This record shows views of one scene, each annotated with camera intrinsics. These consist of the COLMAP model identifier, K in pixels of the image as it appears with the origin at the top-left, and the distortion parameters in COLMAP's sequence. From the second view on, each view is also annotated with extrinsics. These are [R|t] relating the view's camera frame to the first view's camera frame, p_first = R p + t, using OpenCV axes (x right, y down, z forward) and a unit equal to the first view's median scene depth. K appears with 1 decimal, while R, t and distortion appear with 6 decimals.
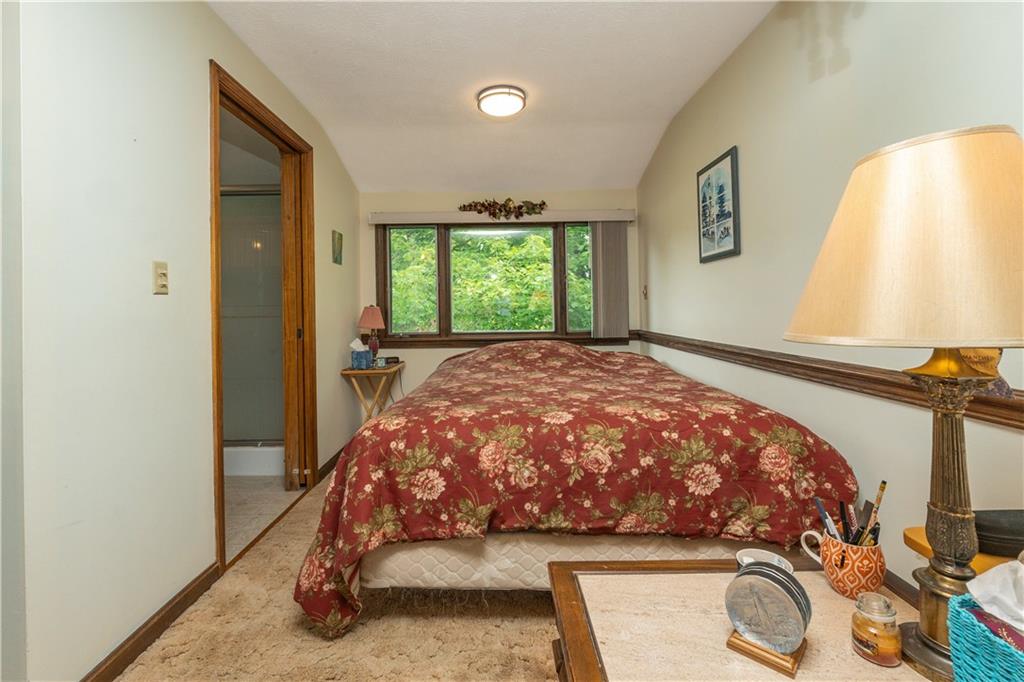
lens RADIAL K [[437.5, 0, 513.0], [0, 437.5, 306.4], [0, 0, 1]] dist [0.001520, 0.000153]
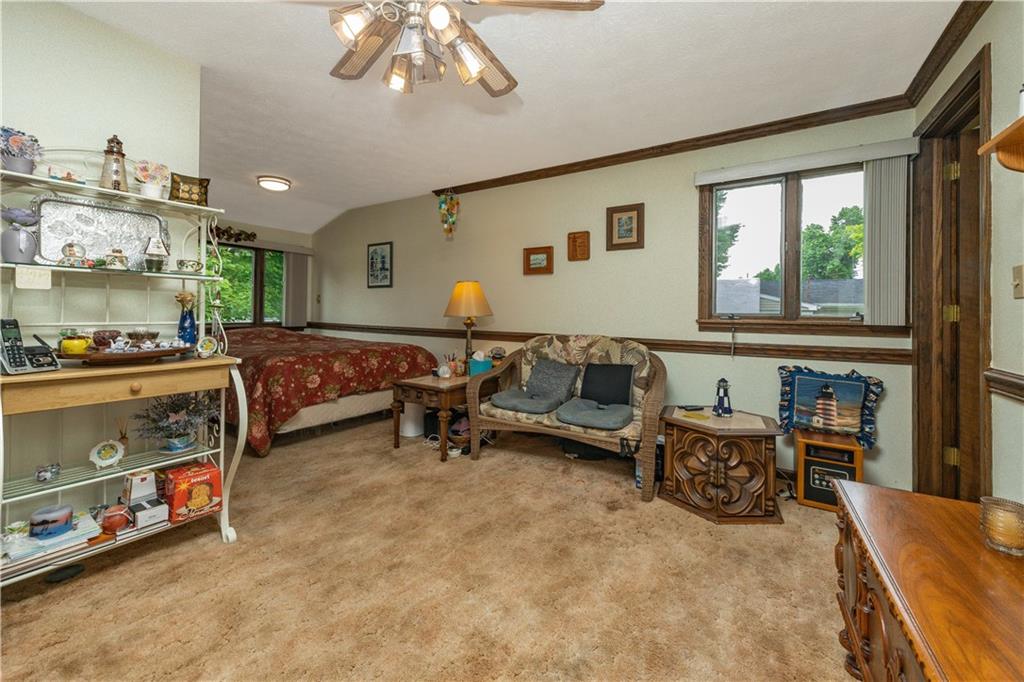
lens RADIAL K [[399.1, 0, 508.9], [0, 399.1, 313.9], [0, 0, 1]] dist [0.041580, -0.000337]
pose [[0.529672, 0.021291, 0.847935, -1.441361], [-0.029777, 0.999535, -0.006497, 0.027324], [-0.847680, -0.021807, 0.530060, -1.004670]]
